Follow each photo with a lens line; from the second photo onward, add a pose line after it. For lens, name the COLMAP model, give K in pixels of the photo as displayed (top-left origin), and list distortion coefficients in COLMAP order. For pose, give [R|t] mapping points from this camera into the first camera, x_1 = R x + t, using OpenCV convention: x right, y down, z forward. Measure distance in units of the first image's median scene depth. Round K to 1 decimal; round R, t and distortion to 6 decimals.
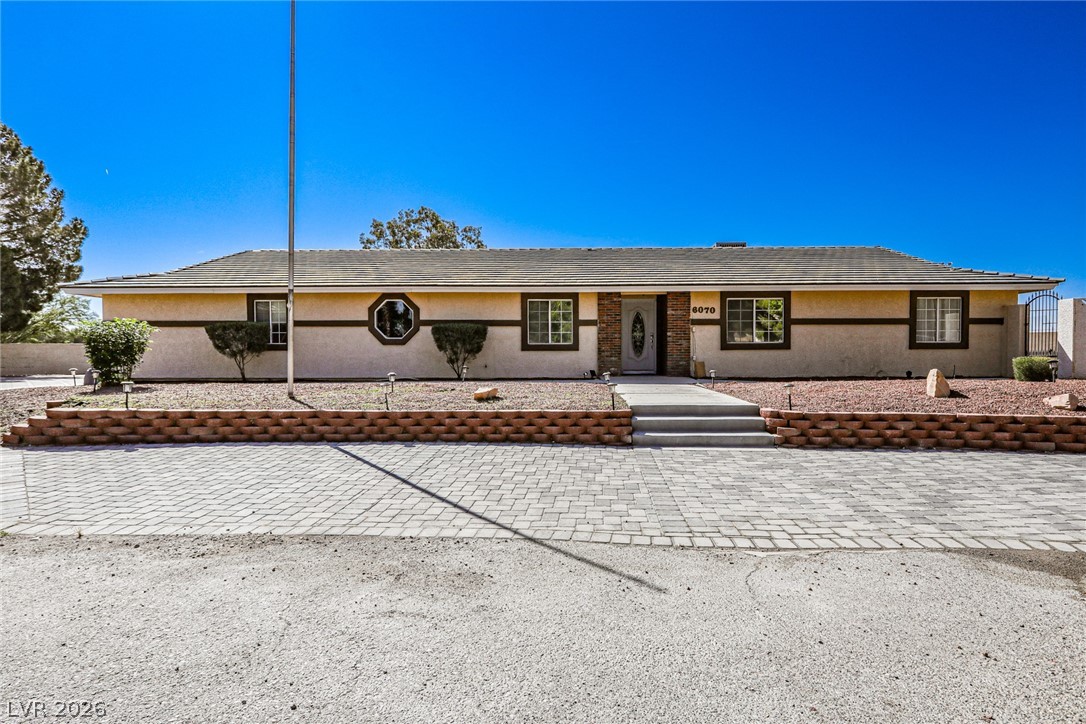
lens RADIAL K [[535.4, 0, 541.6], [0, 535.4, 364.4], [0, 0, 1]] dist [0.001029, 0.000968]
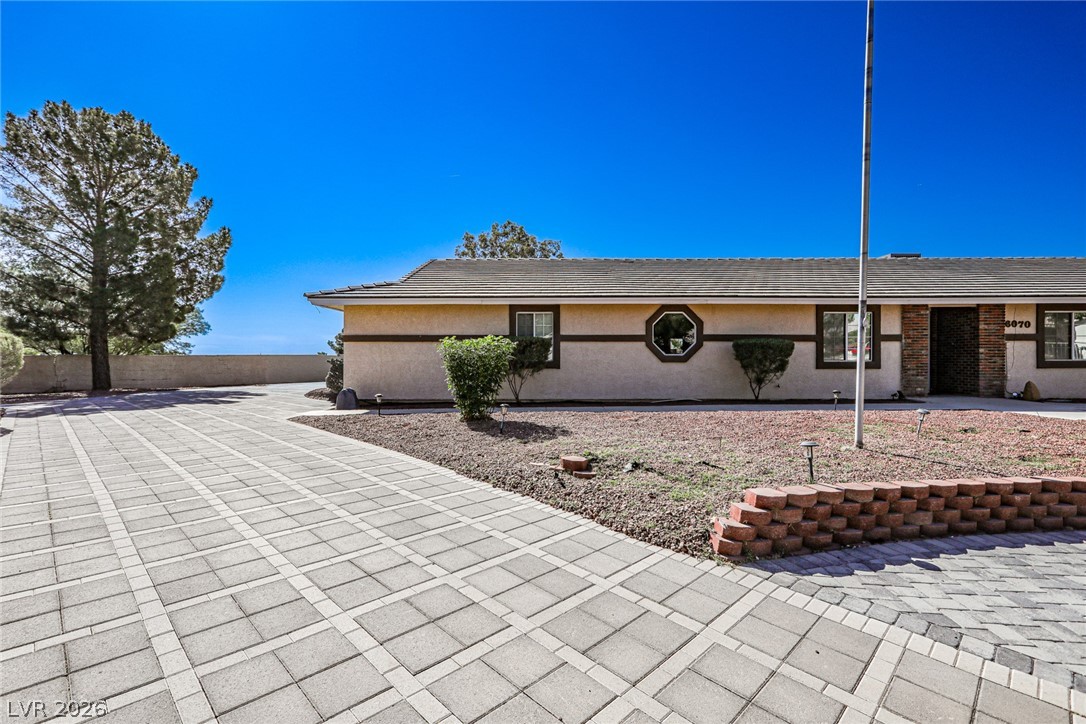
lens RADIAL K [[485.6, 0, 544.5], [0, 485.6, 356.3], [0, 0, 1]] dist [-0.002583, 0.000169]
pose [[0.999816, 0.000379, 0.019164, -0.513943], [0.000113, 0.999670, -0.025684, -0.025936], [-0.019167, 0.025681, 0.999486, 0.195055]]
